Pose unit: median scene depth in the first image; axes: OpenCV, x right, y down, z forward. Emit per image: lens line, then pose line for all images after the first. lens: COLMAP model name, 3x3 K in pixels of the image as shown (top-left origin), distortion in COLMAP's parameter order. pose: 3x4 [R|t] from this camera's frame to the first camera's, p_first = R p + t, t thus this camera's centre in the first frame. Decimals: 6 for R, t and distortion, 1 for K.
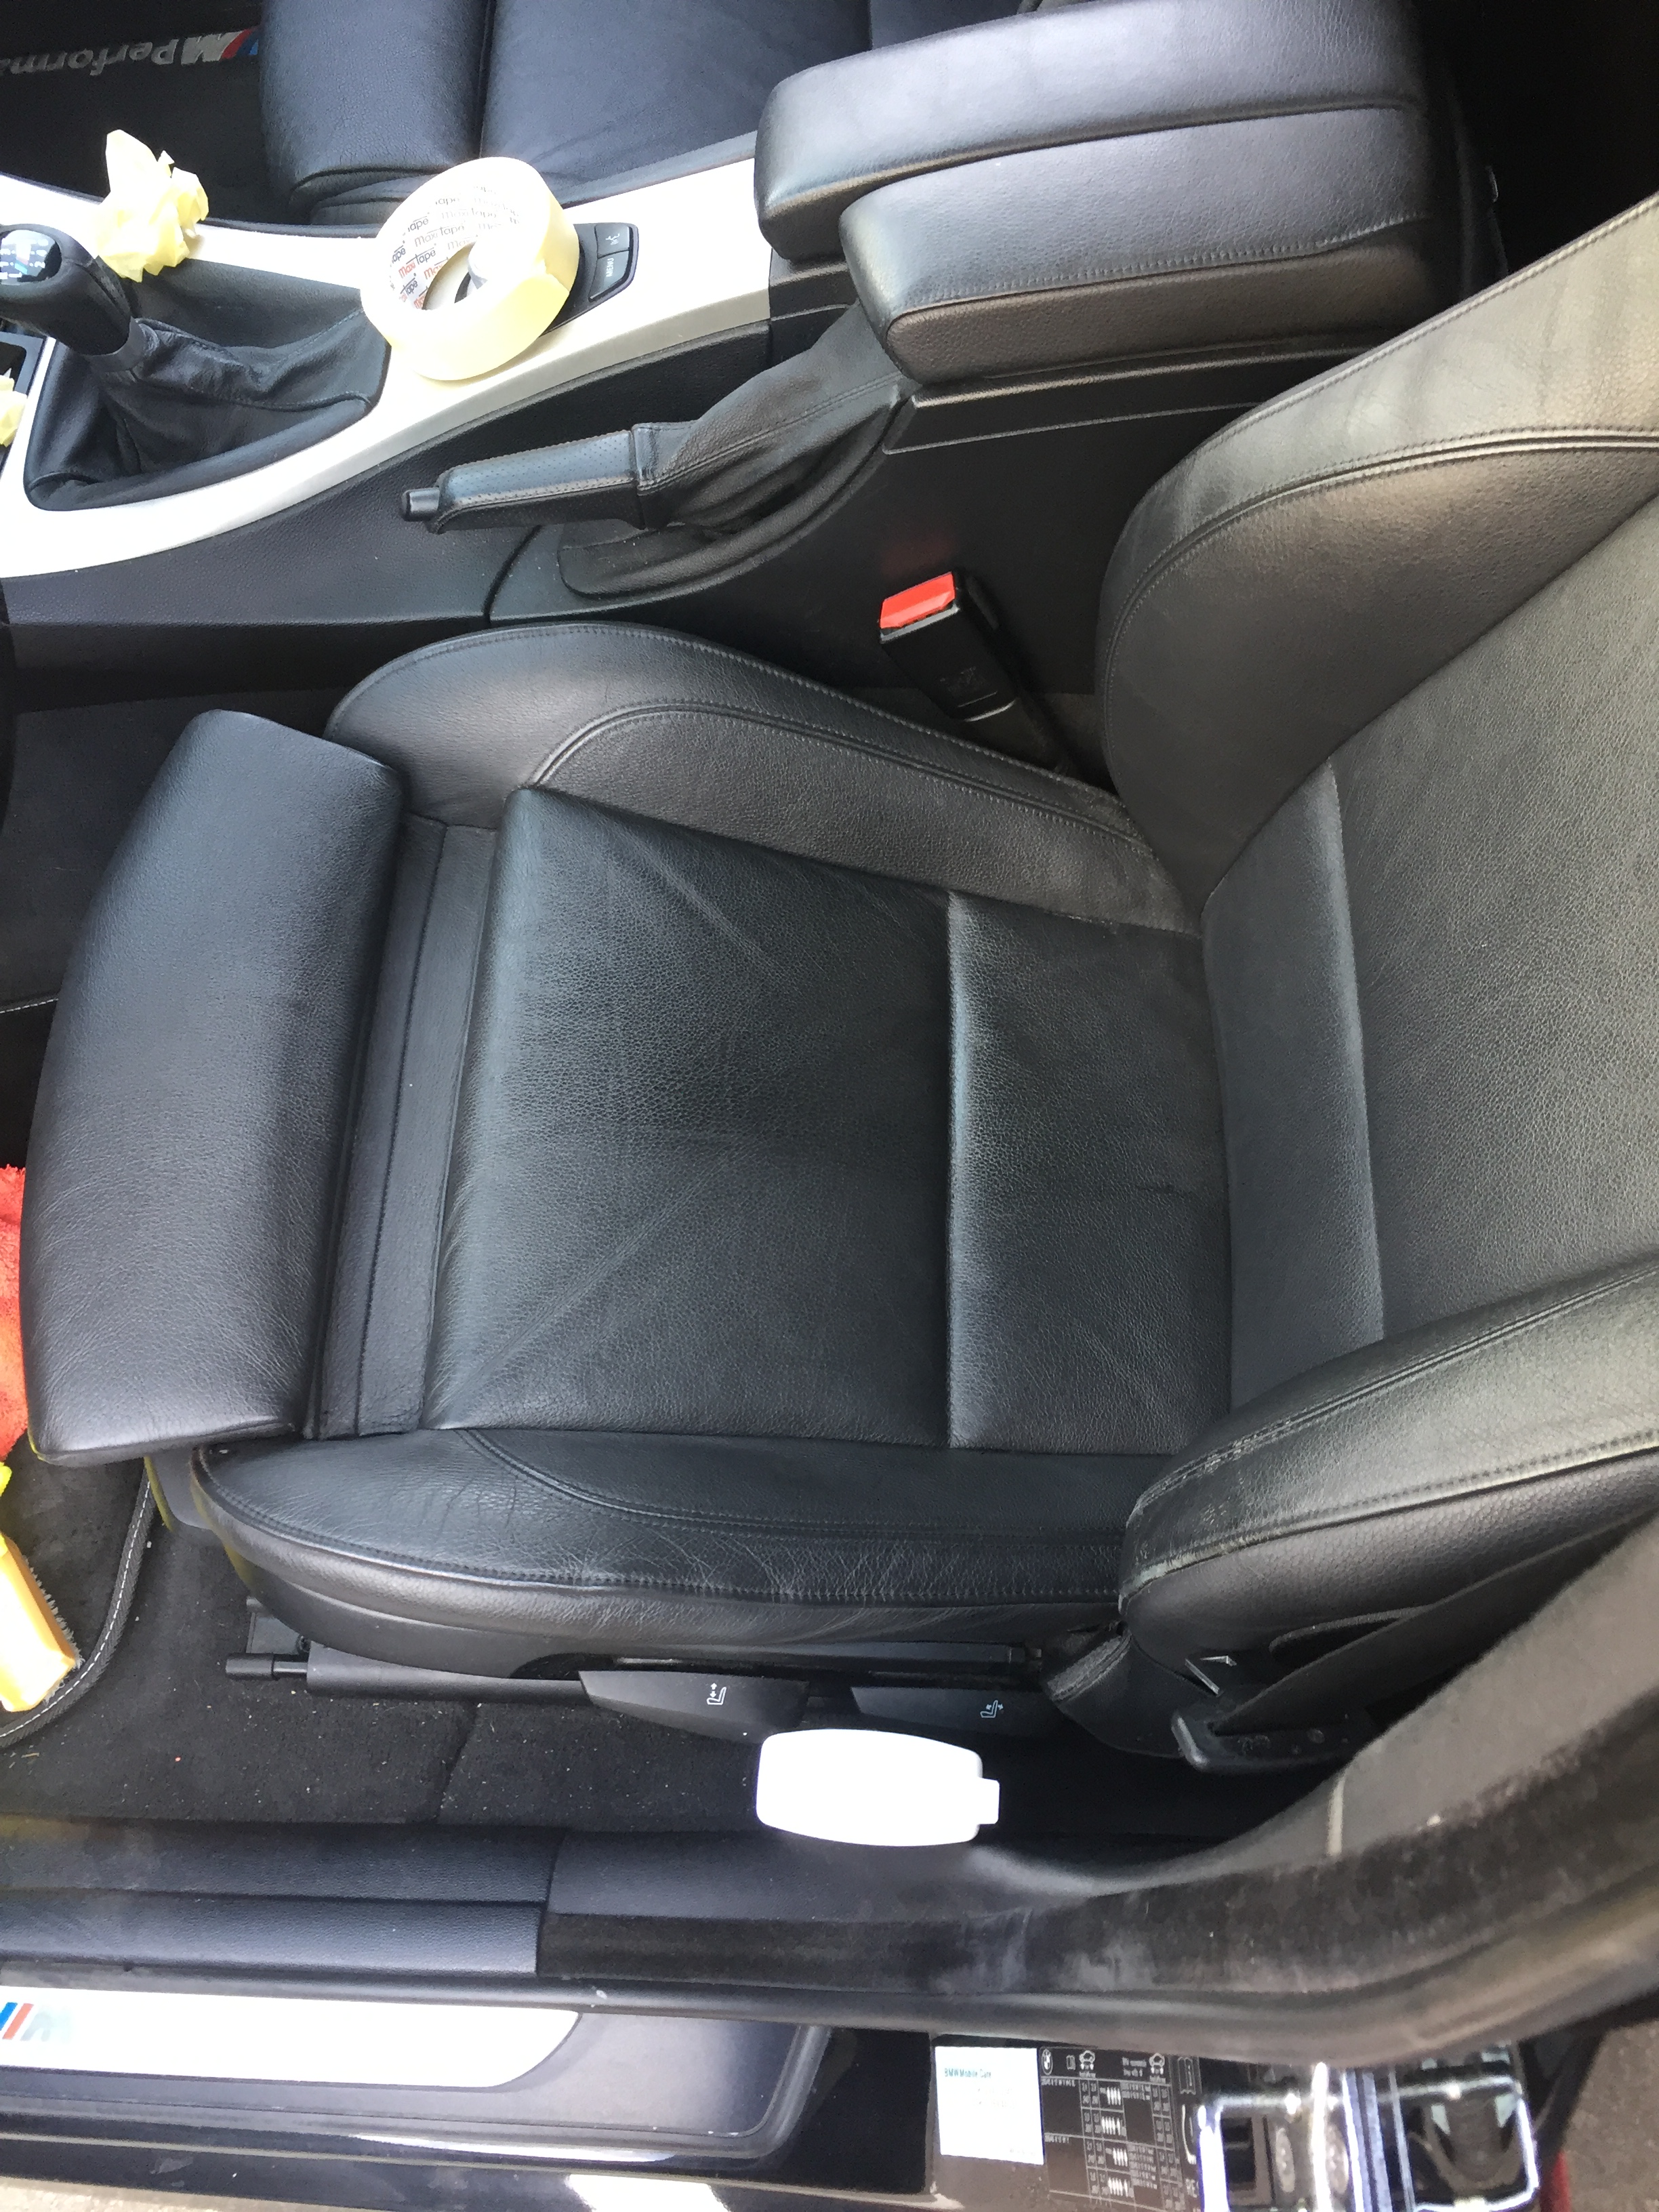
lens RADIAL K [[1849.1, 0, 775.8], [0, 1849.1, 1102.8], [0, 0, 1]] dist [0.065278, -0.090593]
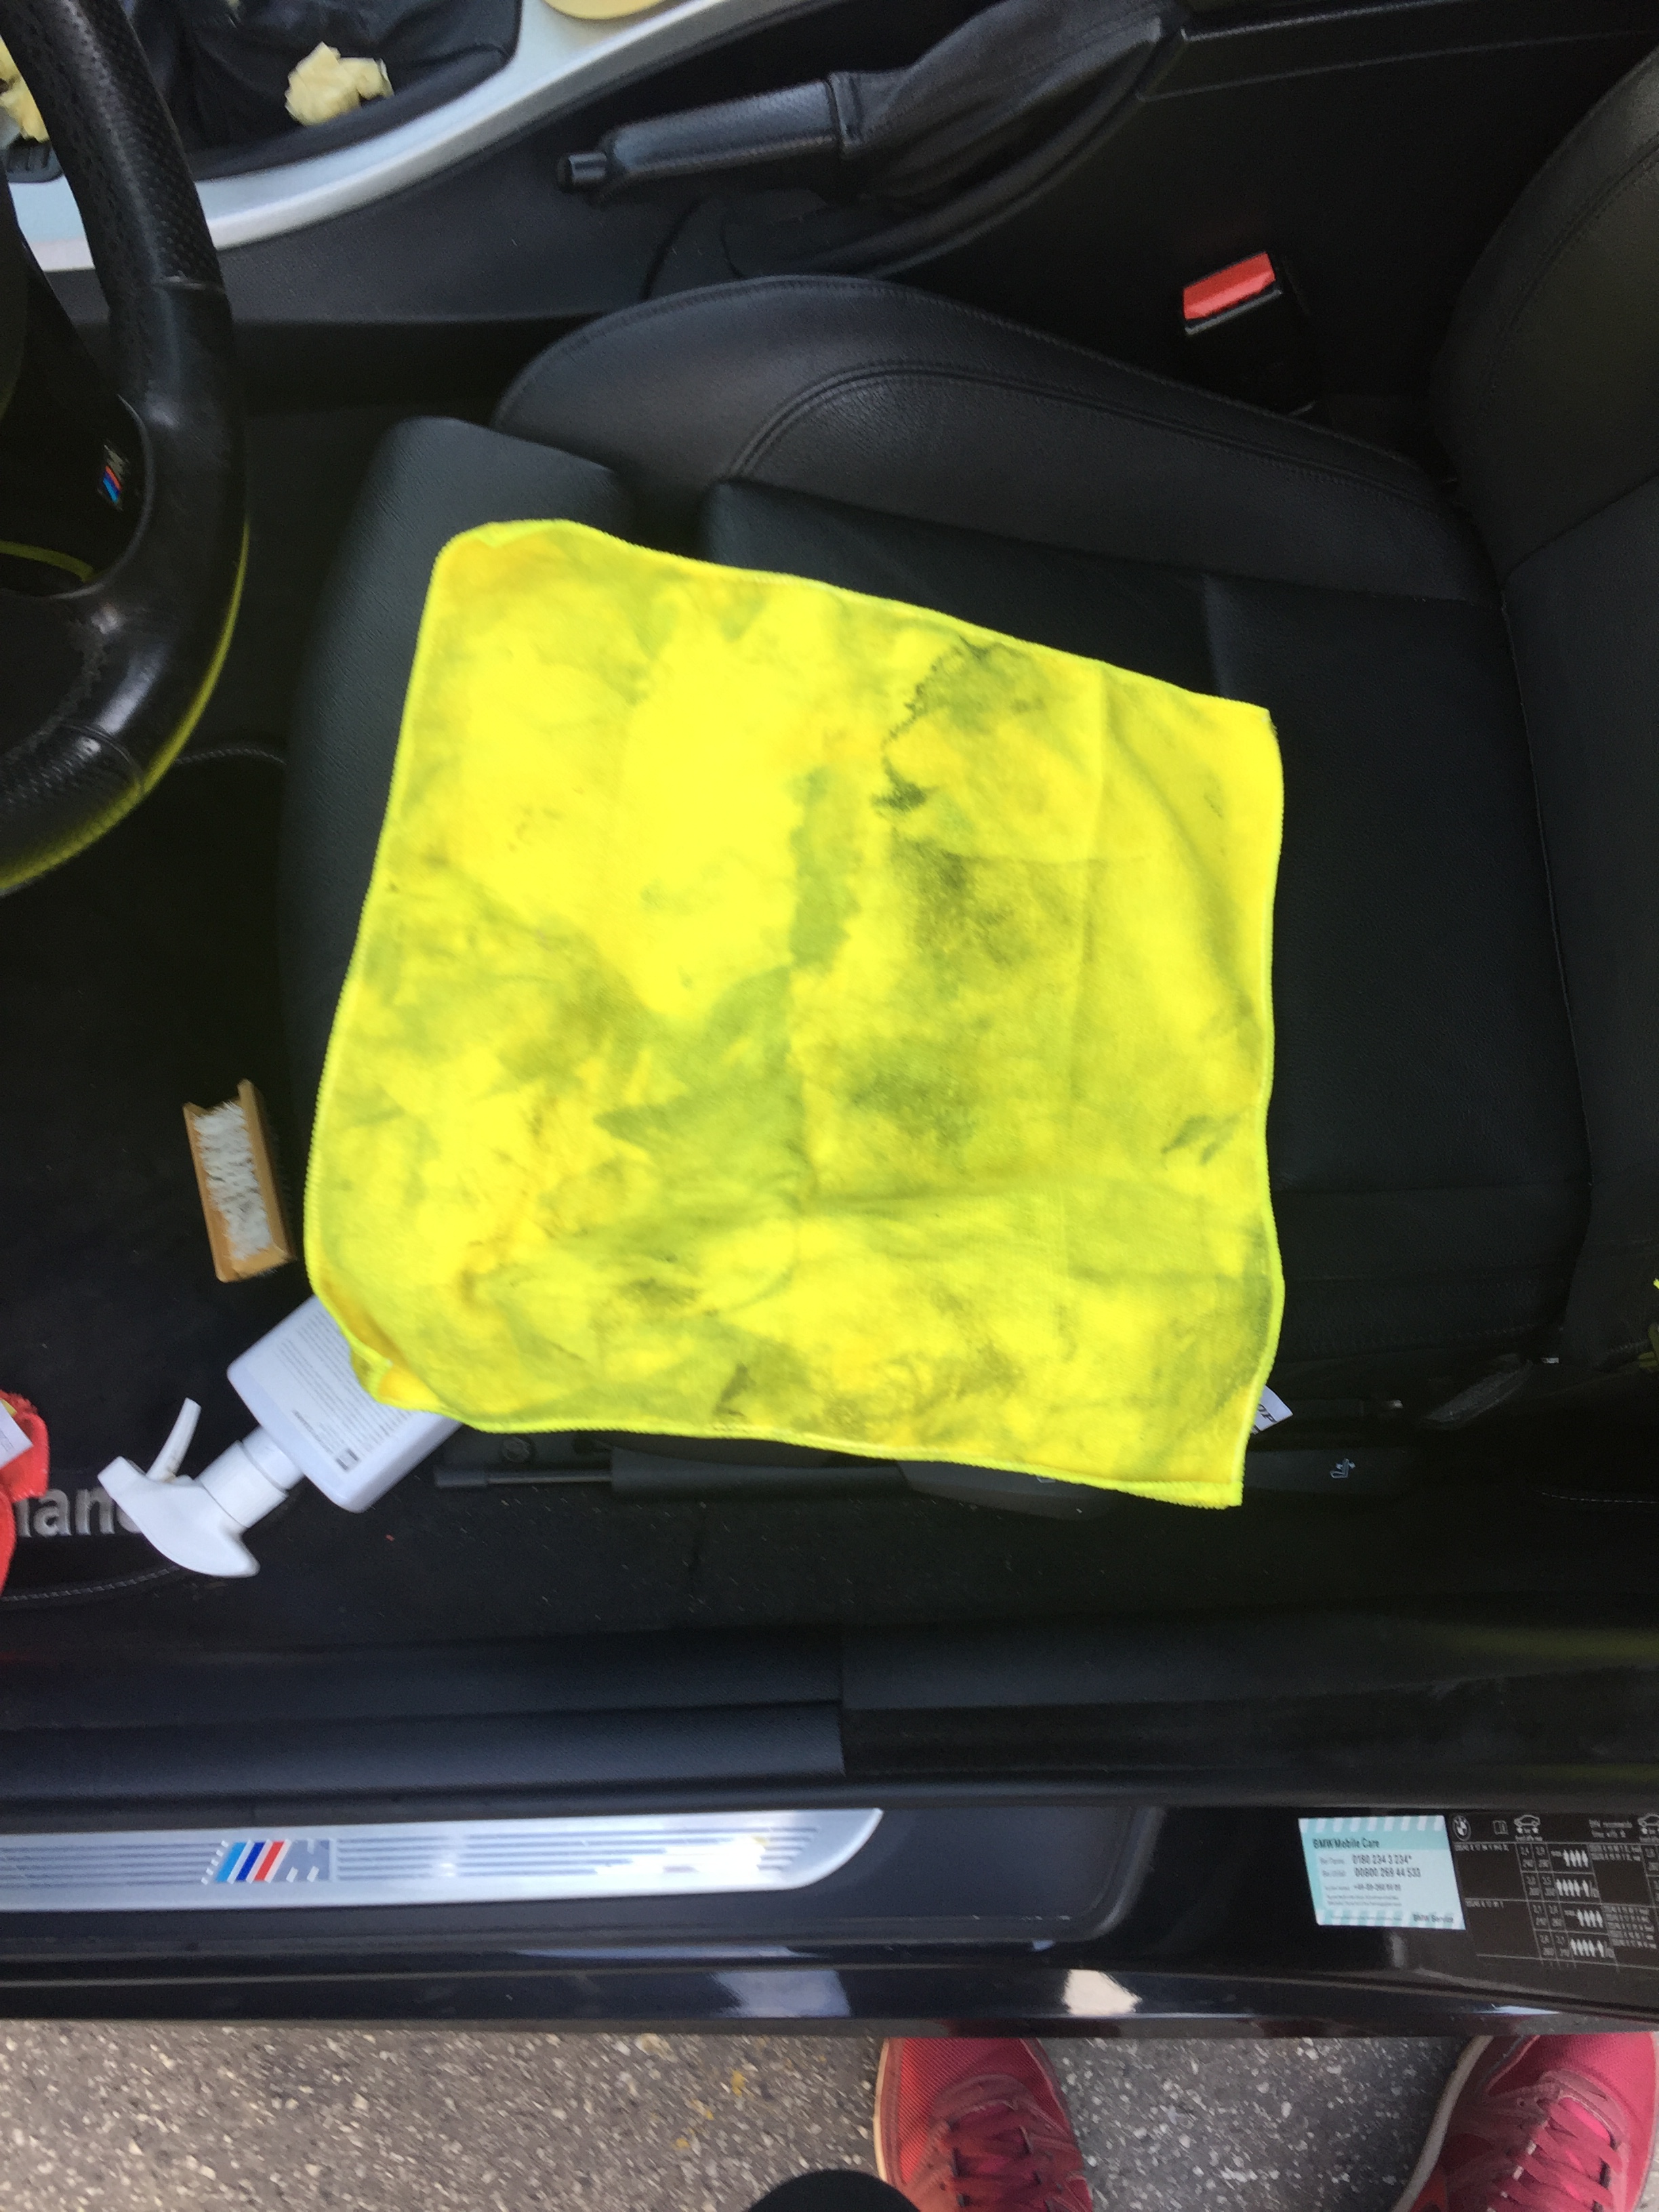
lens RADIAL K [[1849.1, 0, 775.8], [0, 1849.1, 1102.8], [0, 0, 1]] dist [0.065278, -0.090593]
pose [[0.996109, -0.043445, 0.076671, -0.201406], [0.034963, 0.993460, 0.108693, 0.019721], [-0.080892, -0.105589, 0.991114, 0.087943]]
